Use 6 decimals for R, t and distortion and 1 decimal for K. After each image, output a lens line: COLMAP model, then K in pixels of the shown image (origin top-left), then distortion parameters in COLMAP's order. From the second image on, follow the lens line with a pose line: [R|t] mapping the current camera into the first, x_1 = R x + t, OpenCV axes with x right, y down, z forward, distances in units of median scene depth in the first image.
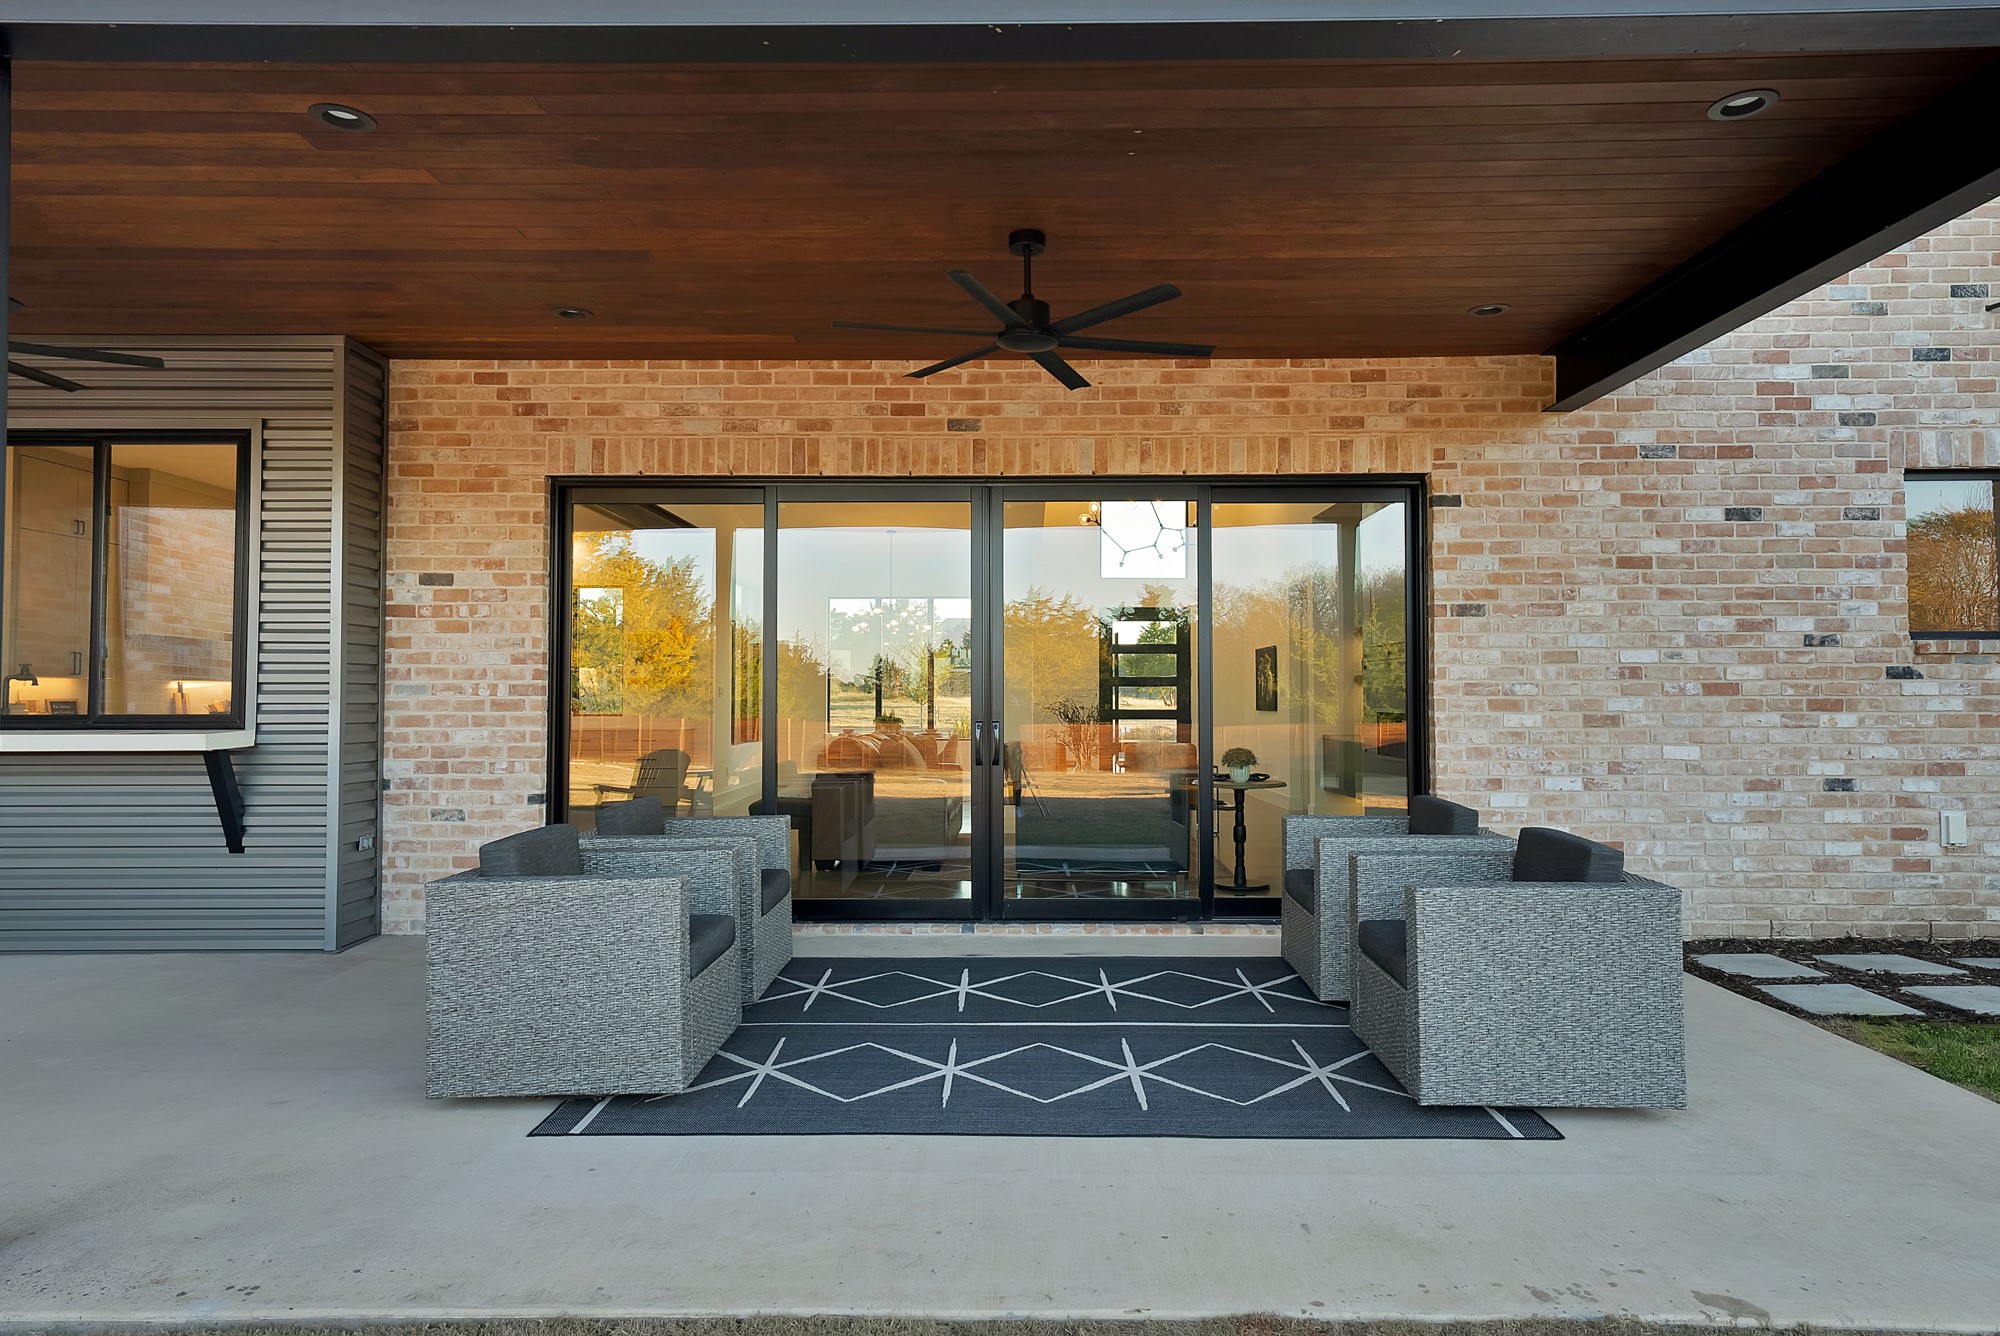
lens RADIAL K [[1189.4, 0, 1000.0], [0, 1189.4, 668.0], [0, 0, 1]] dist [0.000370, 0.002420]
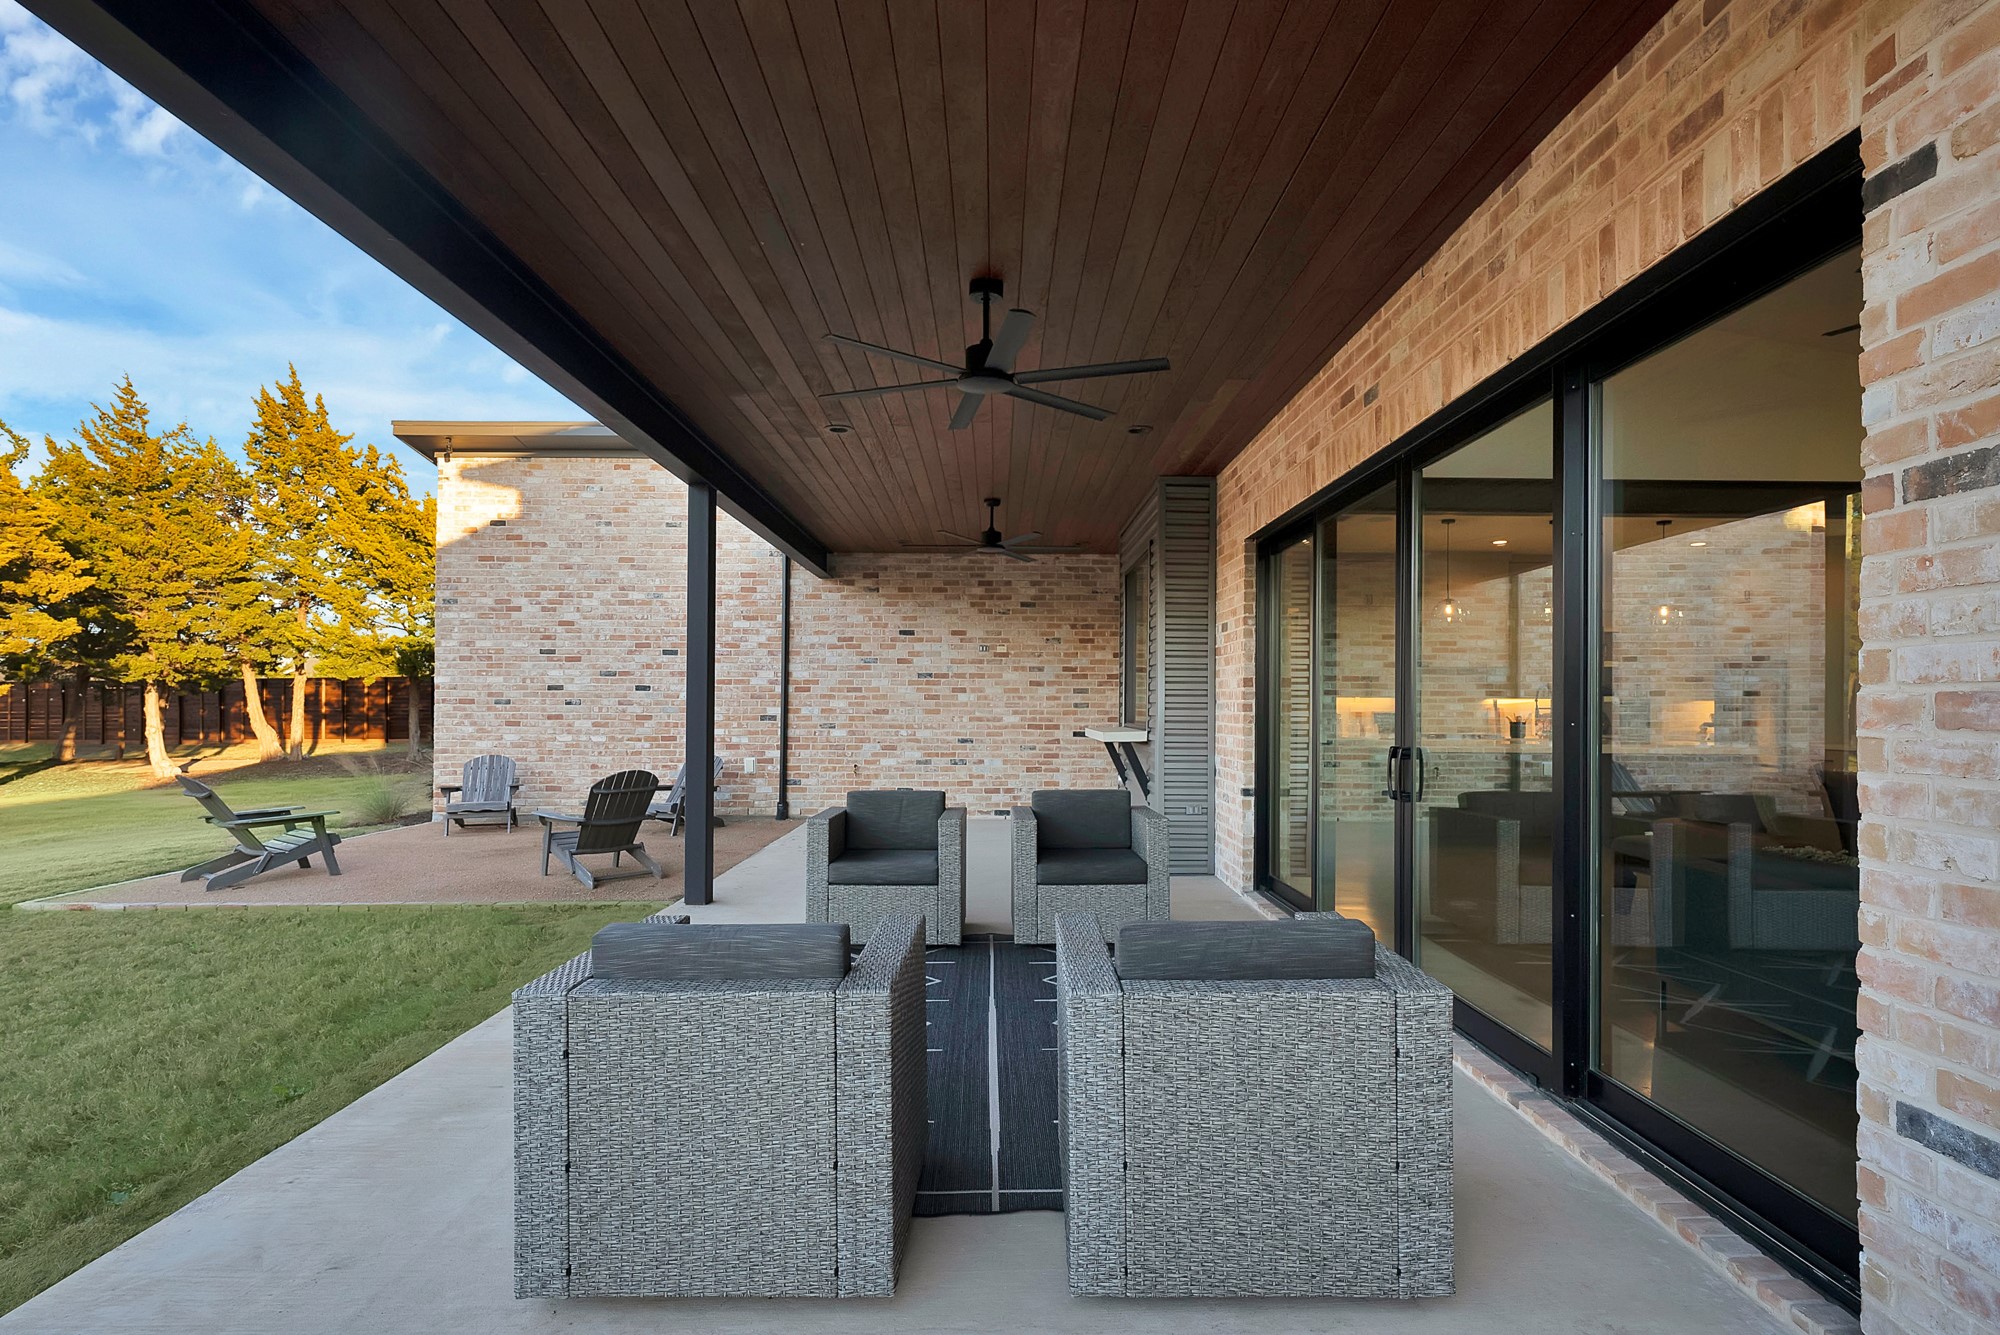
lens RADIAL K [[958.9, 0, 1010.2], [0, 958.9, 703.0], [0, 0, 1]] dist [0.000750, 0.000102]
pose [[0.044922, -0.001816, -0.998989, 0.647793], [0.019301, 0.999813, -0.000950, 0.010680], [0.998804, -0.019238, 0.044948, 0.718278]]
